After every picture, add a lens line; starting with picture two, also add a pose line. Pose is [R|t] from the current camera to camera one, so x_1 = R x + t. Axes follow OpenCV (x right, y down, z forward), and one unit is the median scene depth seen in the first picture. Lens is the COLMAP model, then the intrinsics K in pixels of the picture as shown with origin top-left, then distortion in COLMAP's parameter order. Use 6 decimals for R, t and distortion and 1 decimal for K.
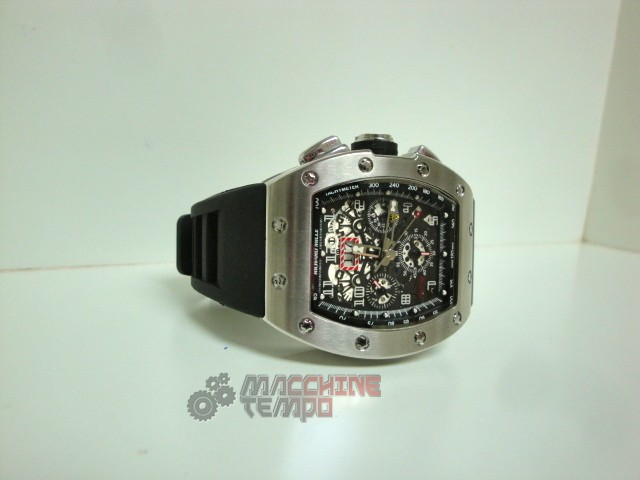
lens RADIAL K [[535.0, 0, 320.0], [0, 535.0, 240.0], [0, 0, 1]] dist [-0.096703, 0.004016]
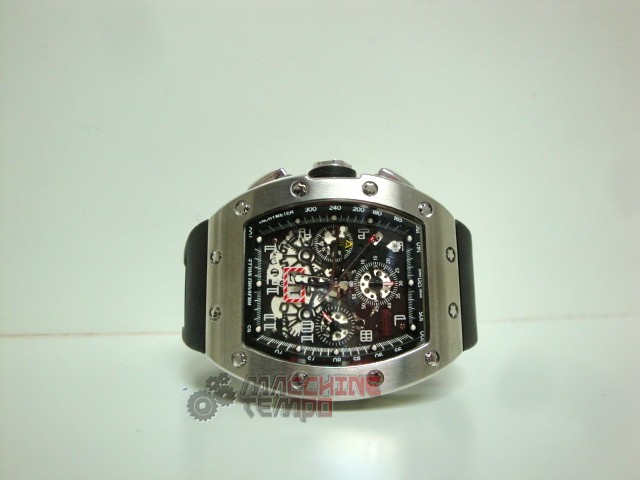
lens RADIAL K [[535.0, 0, 320.0], [0, 535.0, 240.0], [0, 0, 1]] dist [-0.096703, 0.004016]
pose [[0.932708, -0.096453, -0.347495, 0.421162], [0.022387, 0.977198, -0.211147, 0.144403], [0.359937, 0.189159, 0.913600, 0.143066]]
